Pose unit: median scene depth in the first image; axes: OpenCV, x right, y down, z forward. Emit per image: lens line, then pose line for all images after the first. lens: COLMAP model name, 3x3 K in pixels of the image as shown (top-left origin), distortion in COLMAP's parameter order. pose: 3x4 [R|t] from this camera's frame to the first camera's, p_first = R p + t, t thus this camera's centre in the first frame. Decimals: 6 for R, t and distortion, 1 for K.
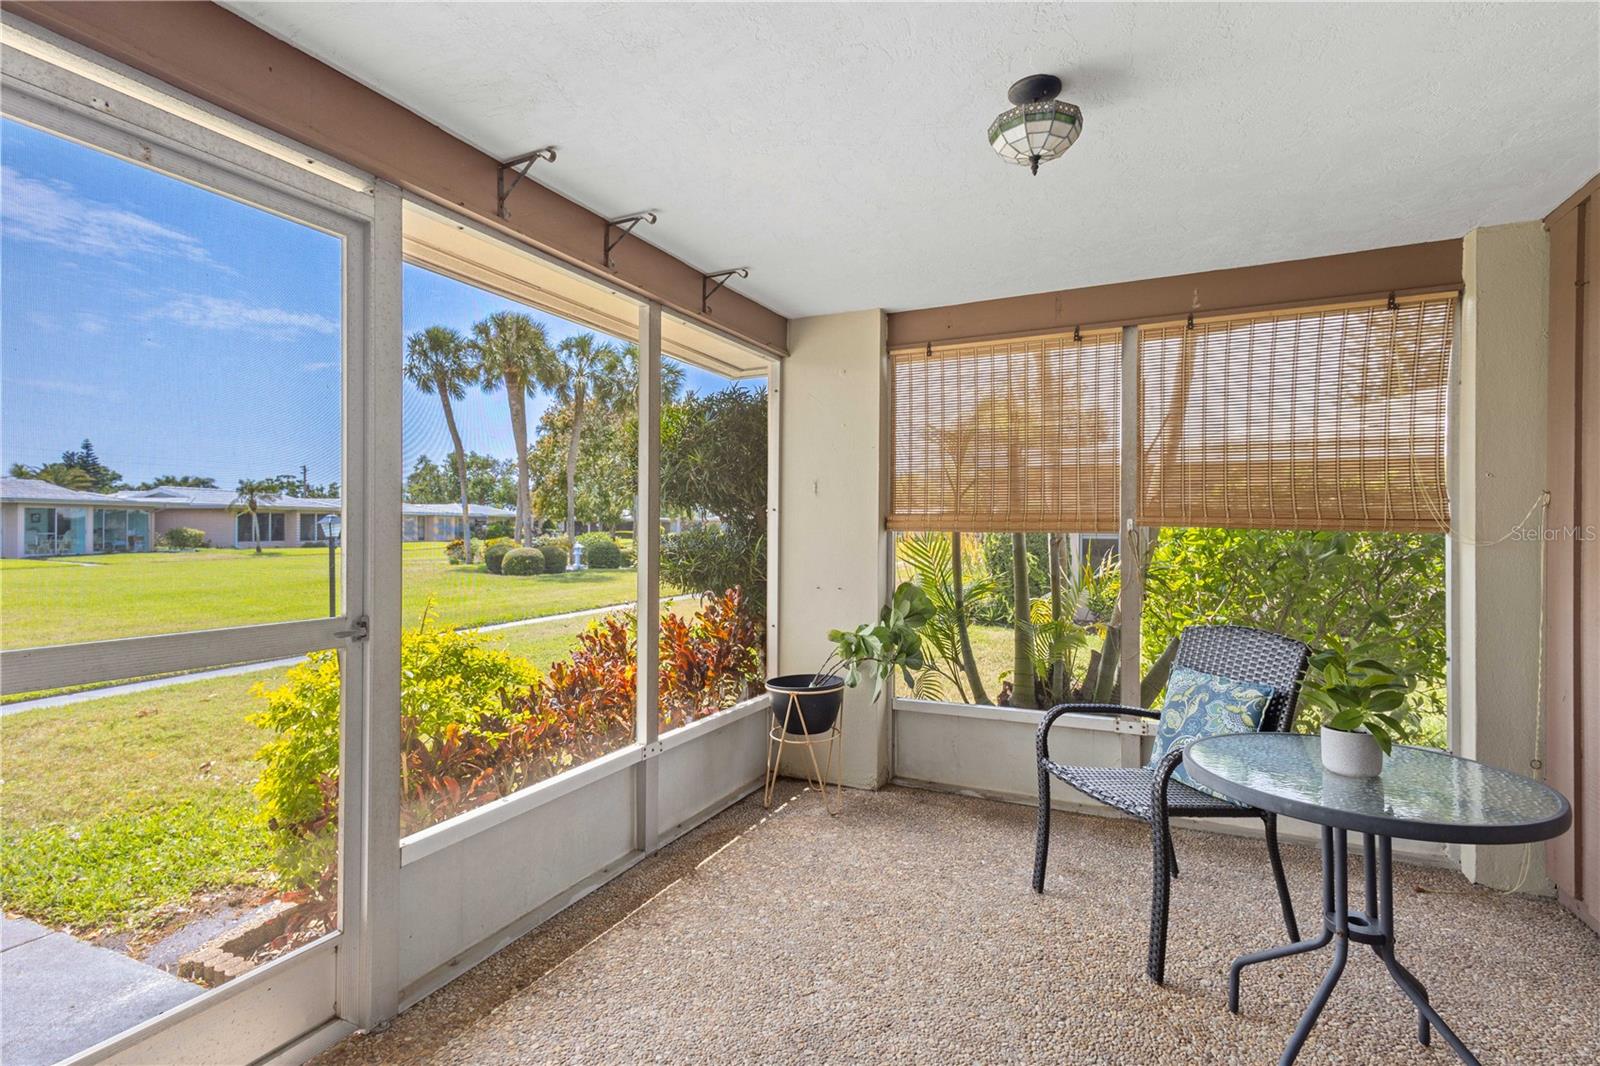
lens RADIAL K [[741.6, 0, 798.9], [0, 741.6, 526.3], [0, 0, 1]] dist [0.002752, 0.000163]
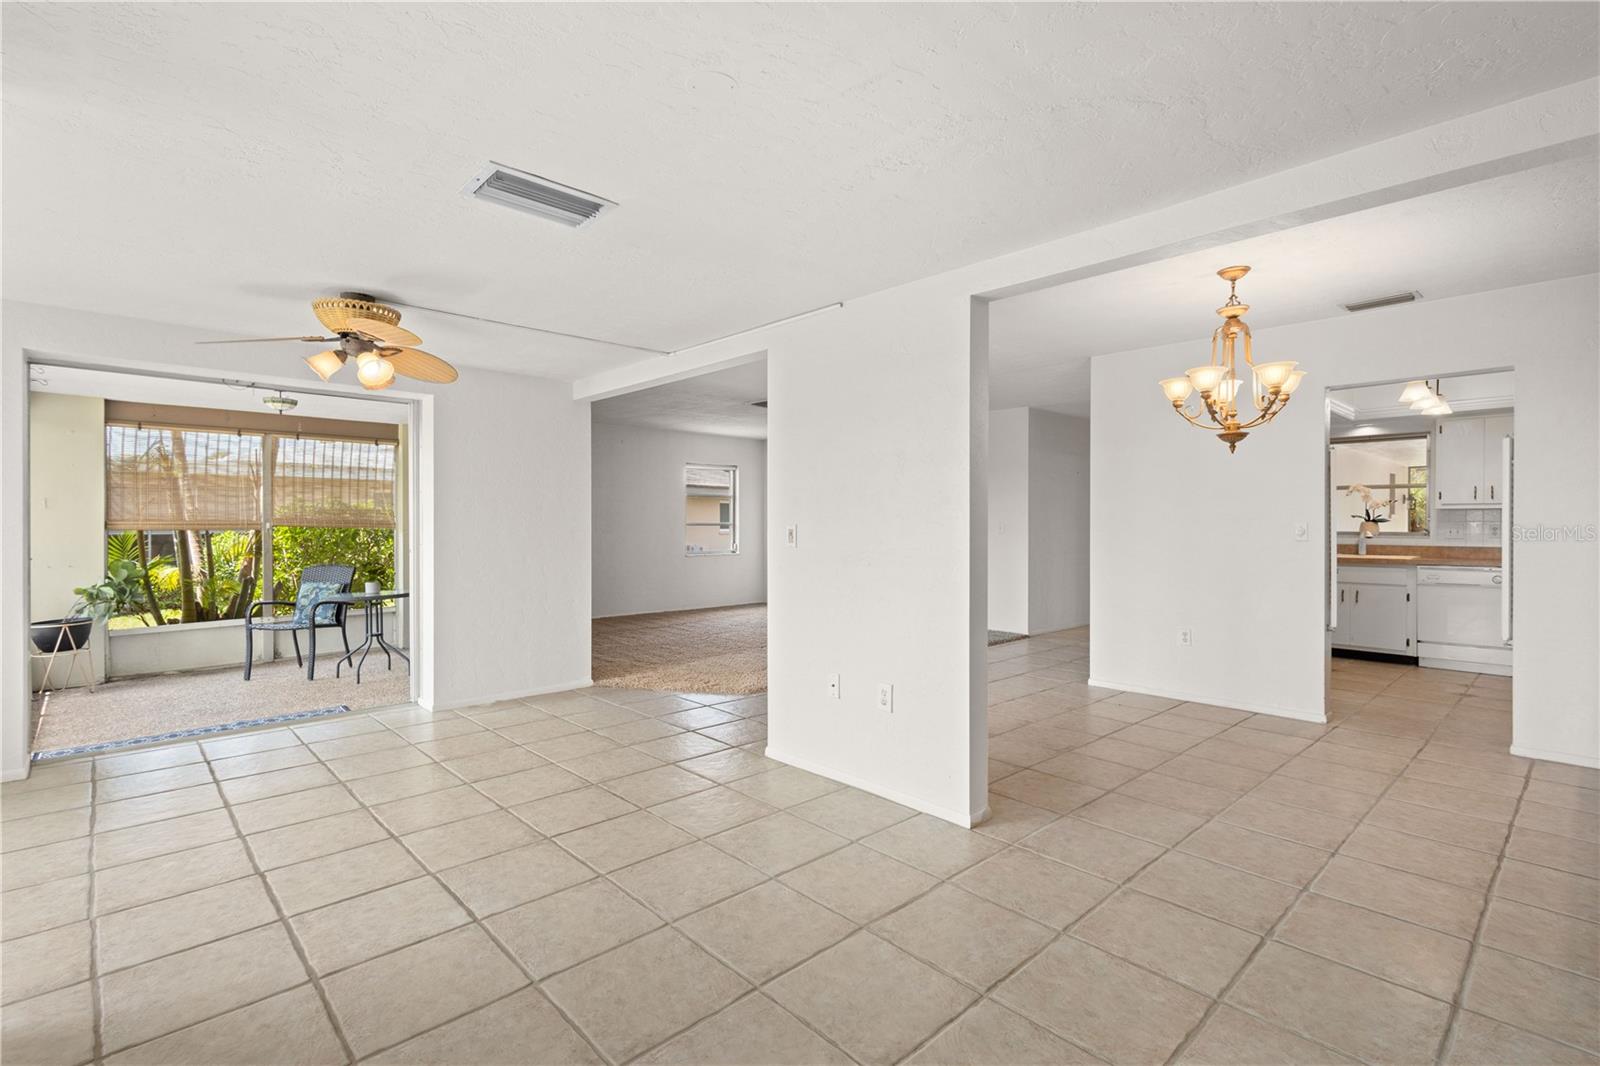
lens RADIAL K [[741.6, 0, 798.9], [0, 741.6, 526.3], [0, 0, 1]] dist [0.002752, 0.000163]
pose [[0.347801, -0.009232, 0.937523, -0.922855], [-0.001024, 0.999947, 0.010226, -0.021411], [-0.937568, -0.004517, 0.347773, -1.060275]]
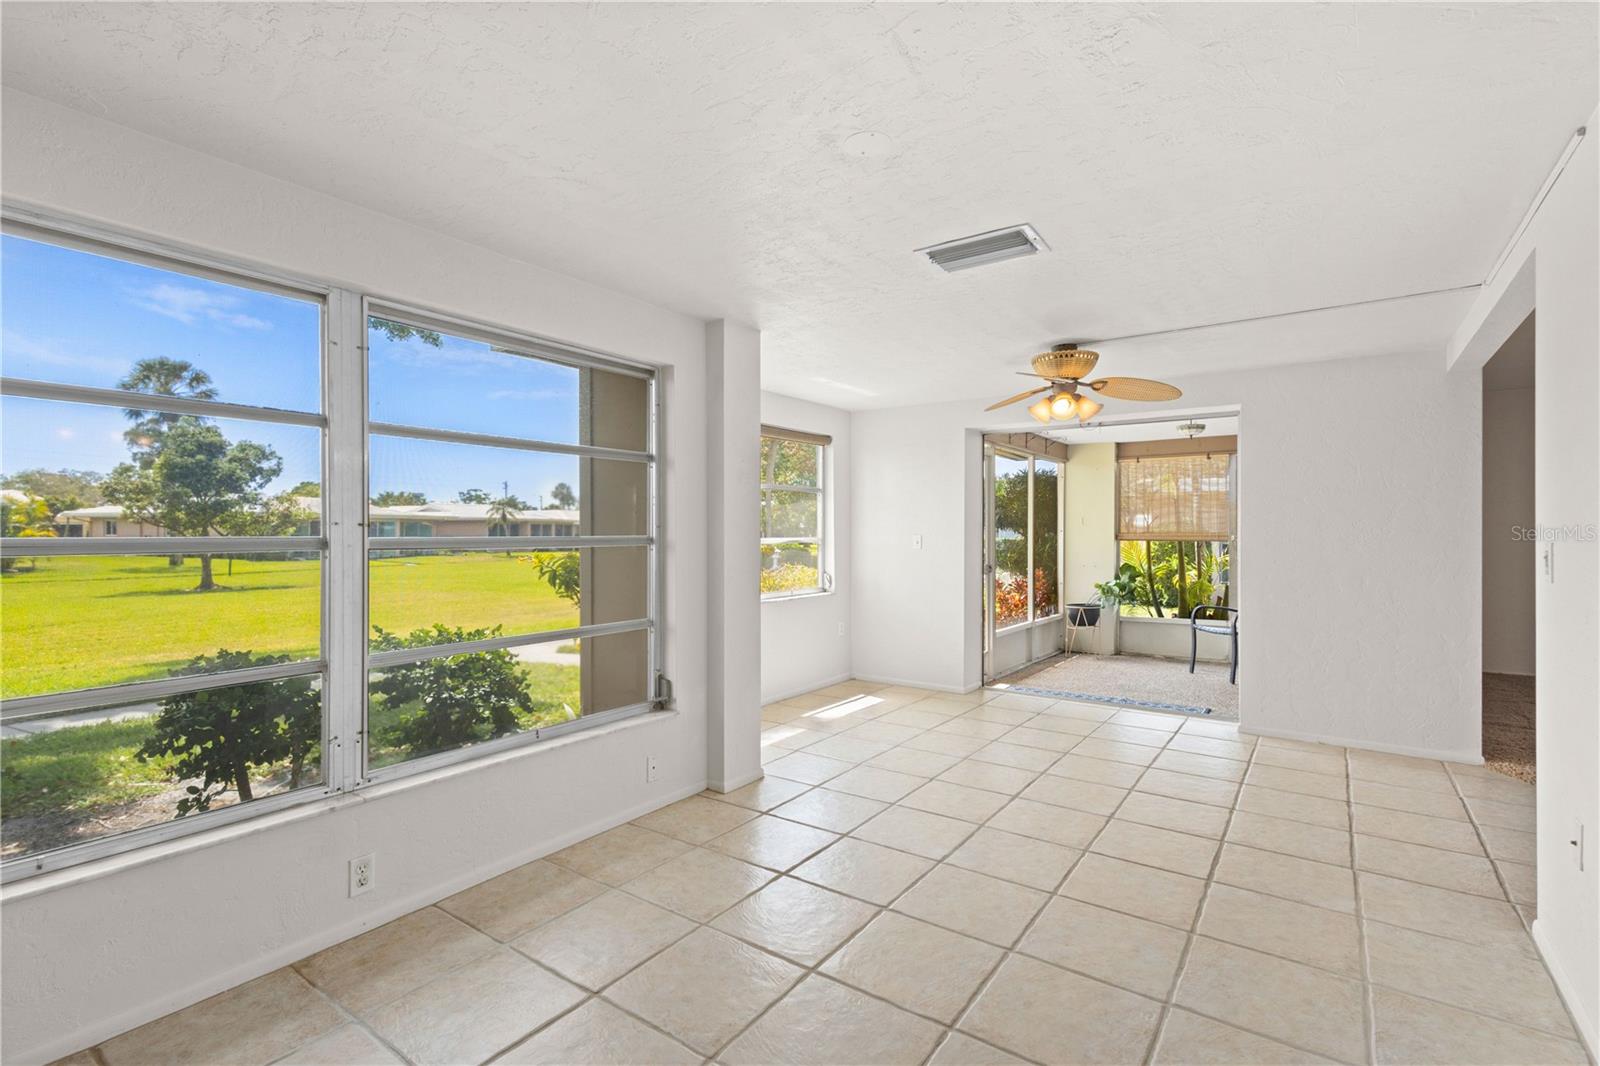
lens RADIAL K [[738.7, 0, 806.2], [0, 738.7, 531.7], [0, 0, 1]] dist [0.011751, -0.001287]
pose [[0.987134, -0.005318, -0.159810, -0.454850], [0.005279, 0.999986, -0.000670, -0.024298], [0.159811, -0.000182, 0.987148, -1.363317]]
